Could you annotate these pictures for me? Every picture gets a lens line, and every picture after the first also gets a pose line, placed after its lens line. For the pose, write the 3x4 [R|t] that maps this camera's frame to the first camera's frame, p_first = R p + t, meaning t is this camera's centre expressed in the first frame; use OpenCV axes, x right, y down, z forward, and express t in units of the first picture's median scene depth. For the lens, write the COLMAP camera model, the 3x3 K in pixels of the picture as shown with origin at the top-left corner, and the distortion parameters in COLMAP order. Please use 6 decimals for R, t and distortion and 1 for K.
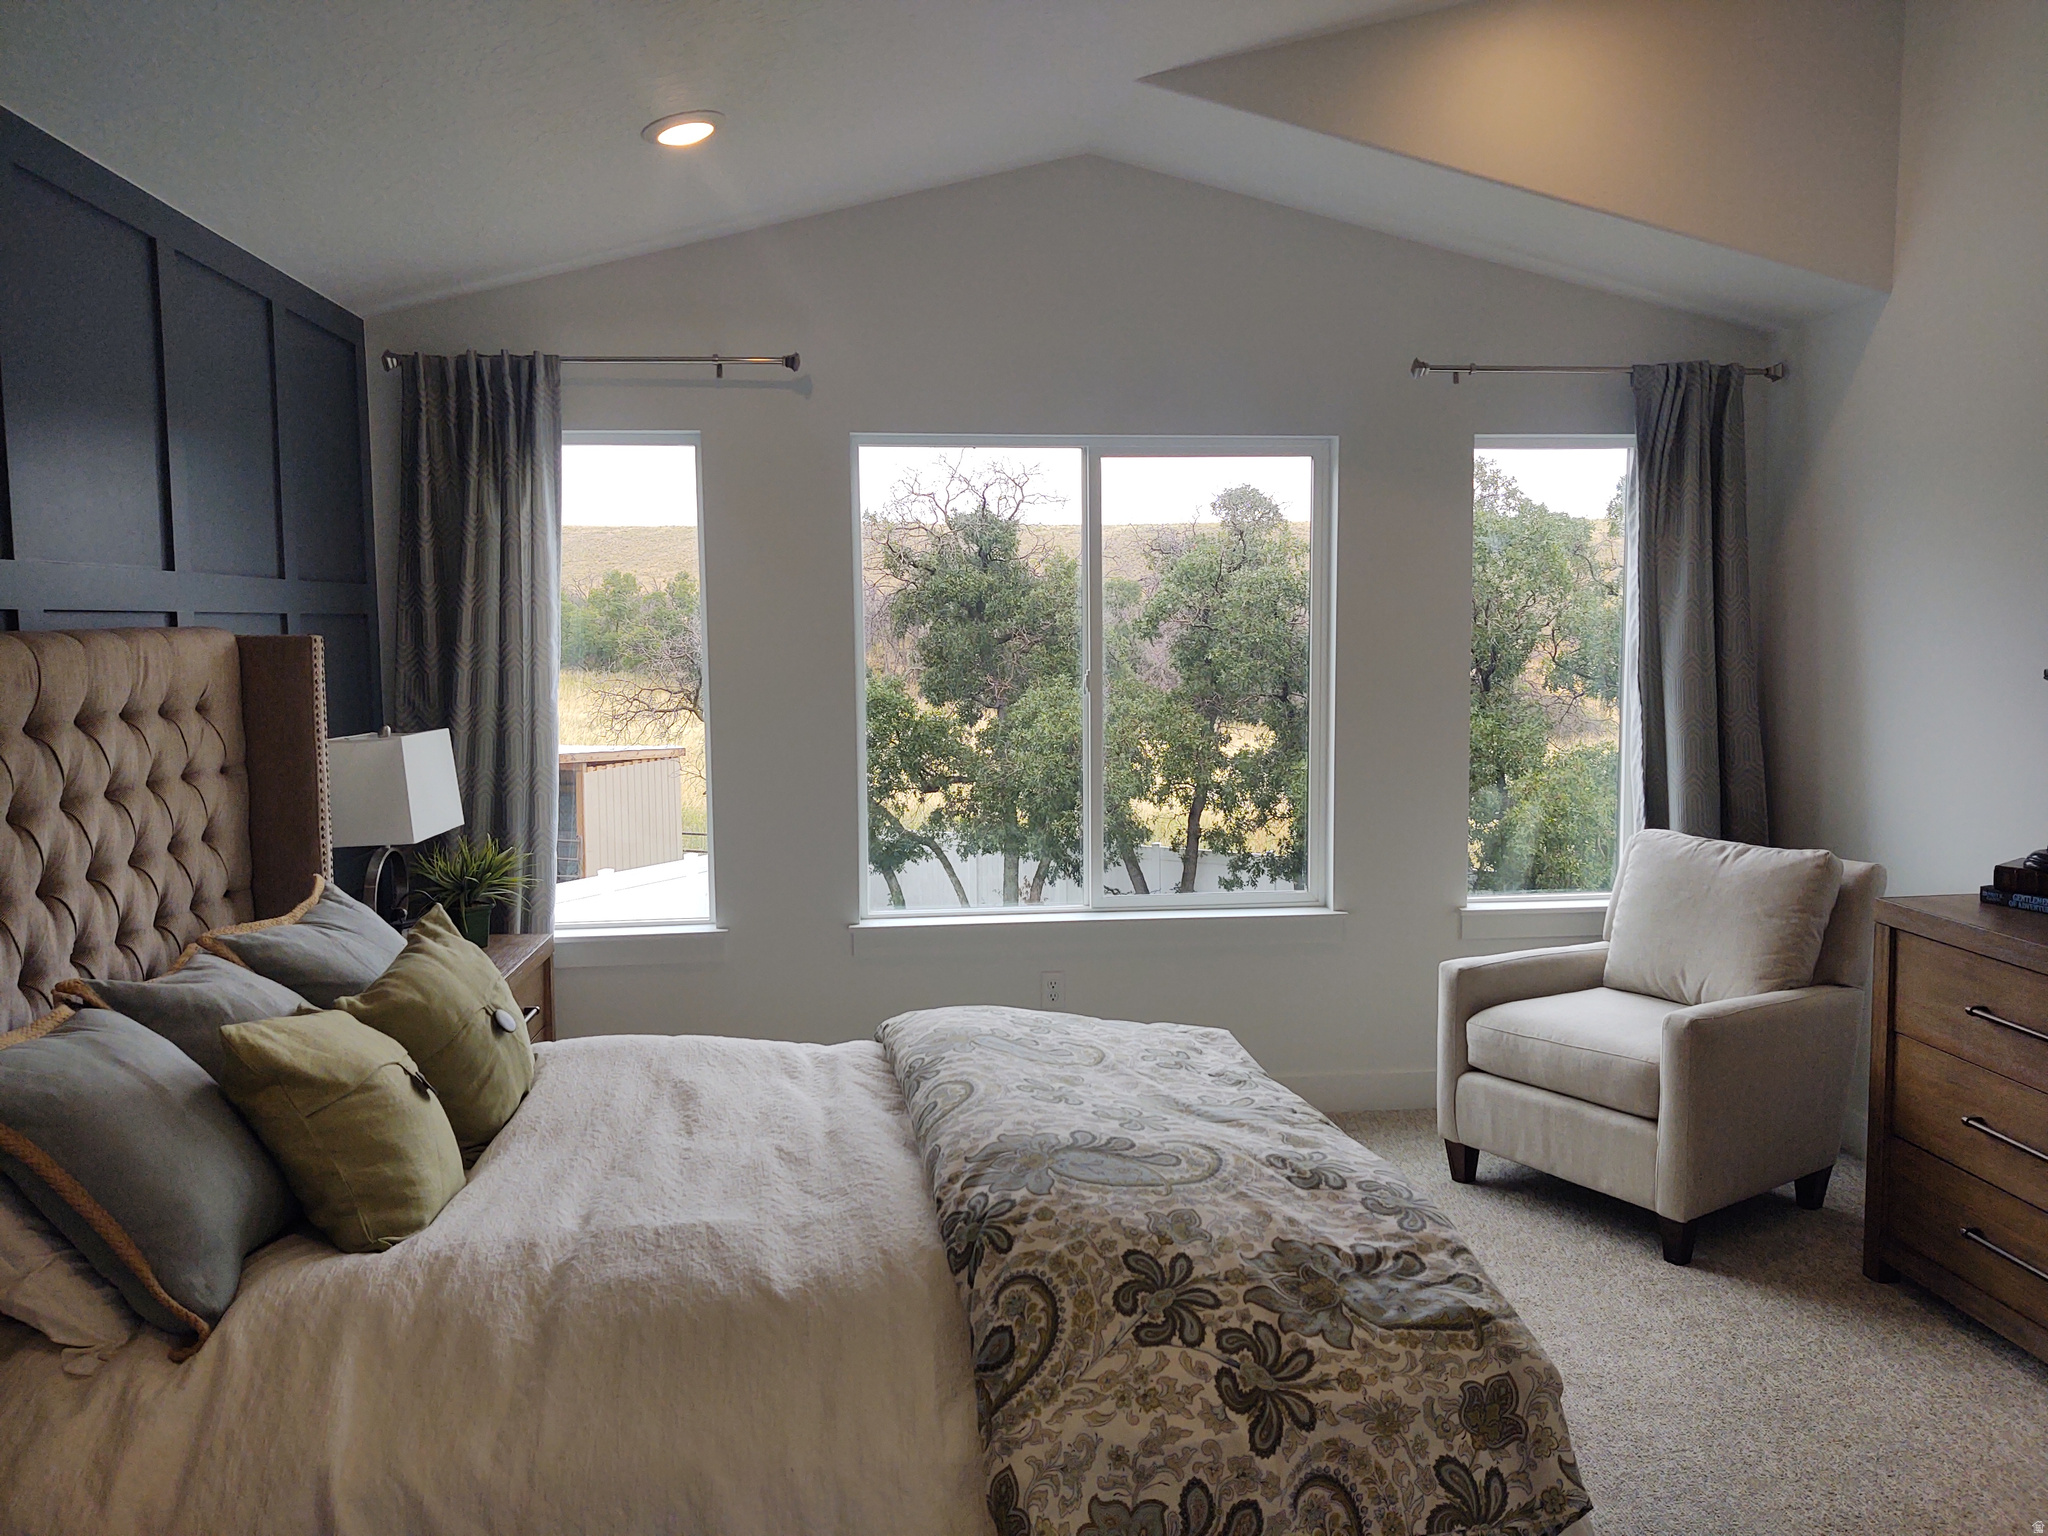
lens RADIAL K [[1572.3, 0, 1032.5], [0, 1572.3, 769.0], [0, 0, 1]] dist [0.053372, -0.131755]
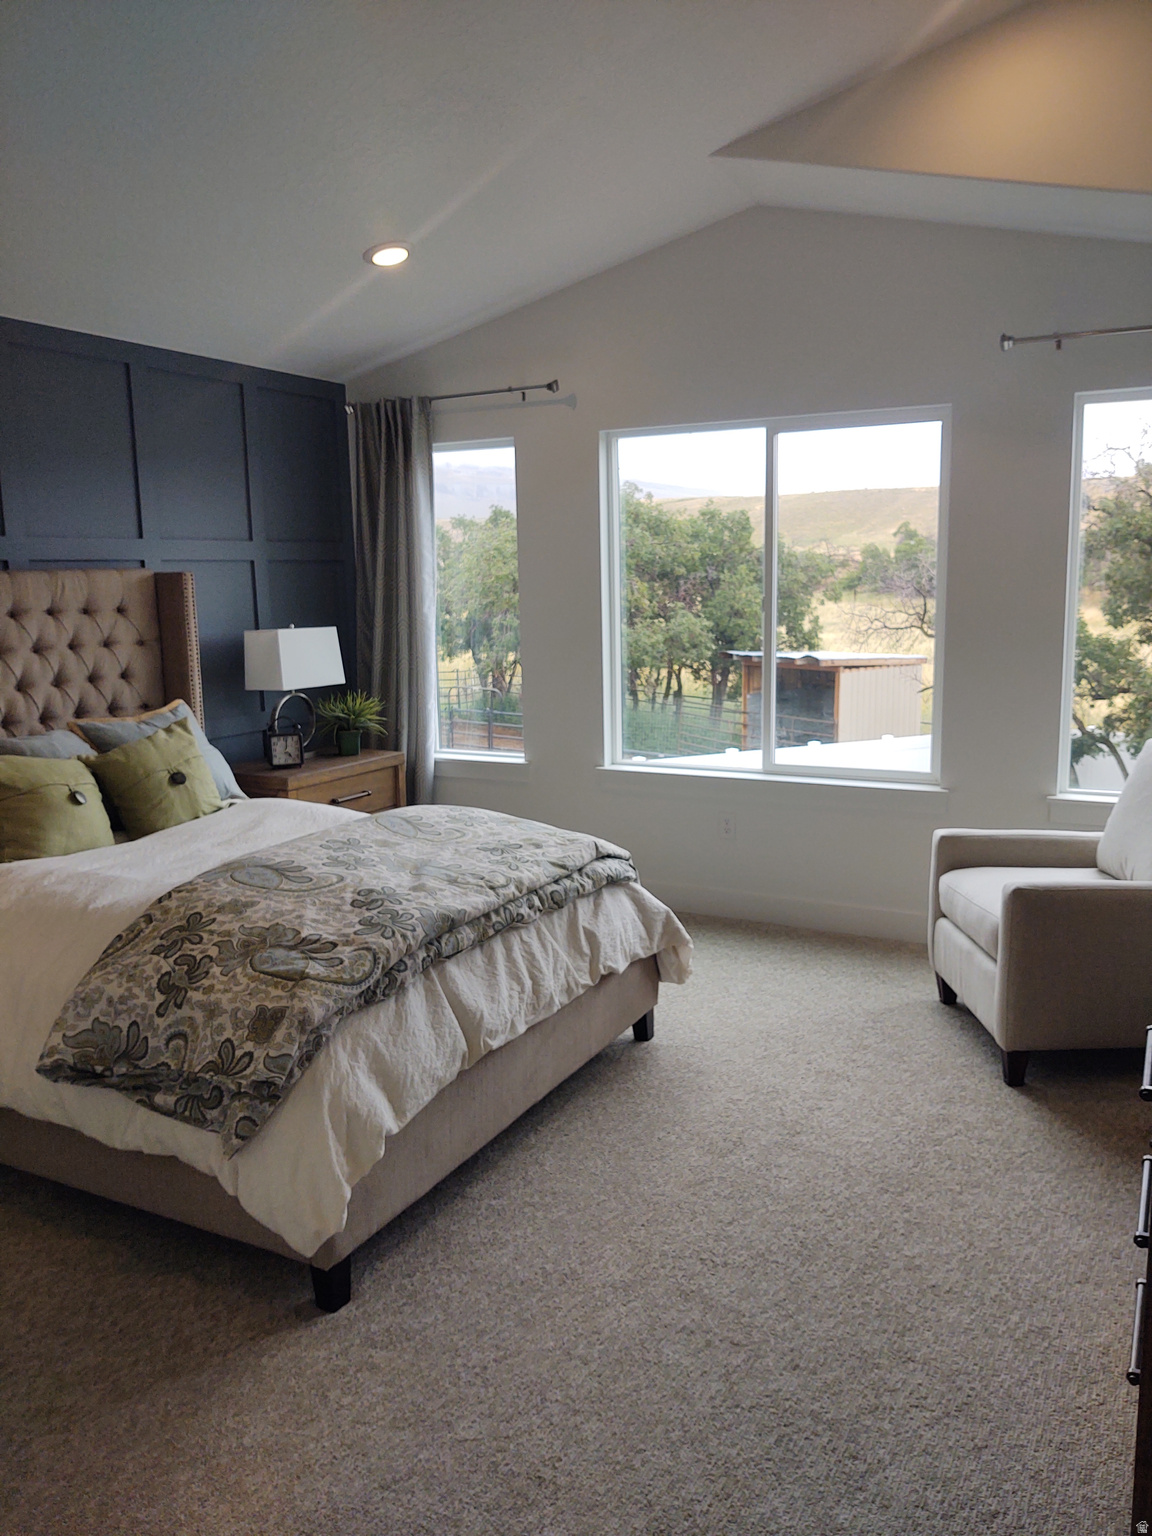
lens RADIAL K [[1185.0, 0, 567.9], [0, 1185.0, 776.5], [0, 0, 1]] dist [0.041706, -0.090766]
pose [[0.827763, 0.090186, -0.553782, 1.068451], [-0.041807, 0.994167, 0.099415, -0.004039], [0.559518, -0.059141, 0.826706, 0.106536]]
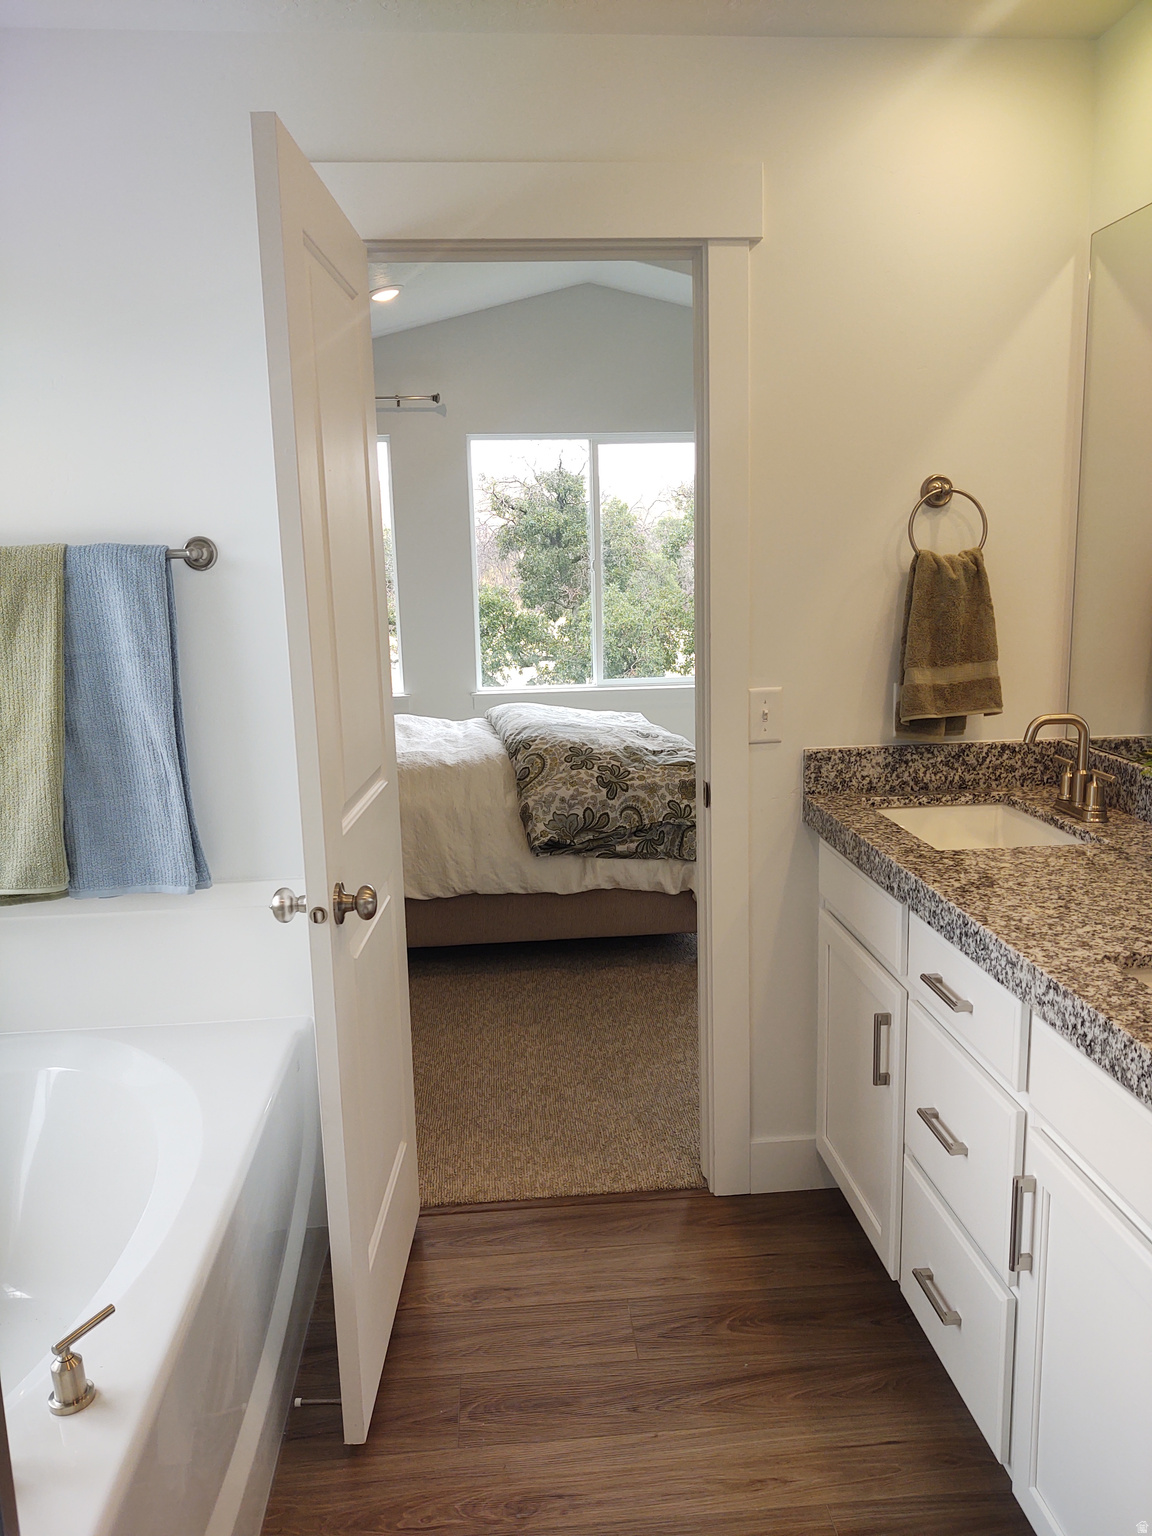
lens RADIAL K [[1182.9, 0, 583.1], [0, 1182.9, 767.5], [0, 0, 1]] dist [0.168888, -0.564646]
pose [[0.999692, -0.009348, -0.023002, 0.120657], [0.011272, 0.996316, 0.085013, 0.148571], [0.022122, -0.085246, 0.996114, -1.036390]]
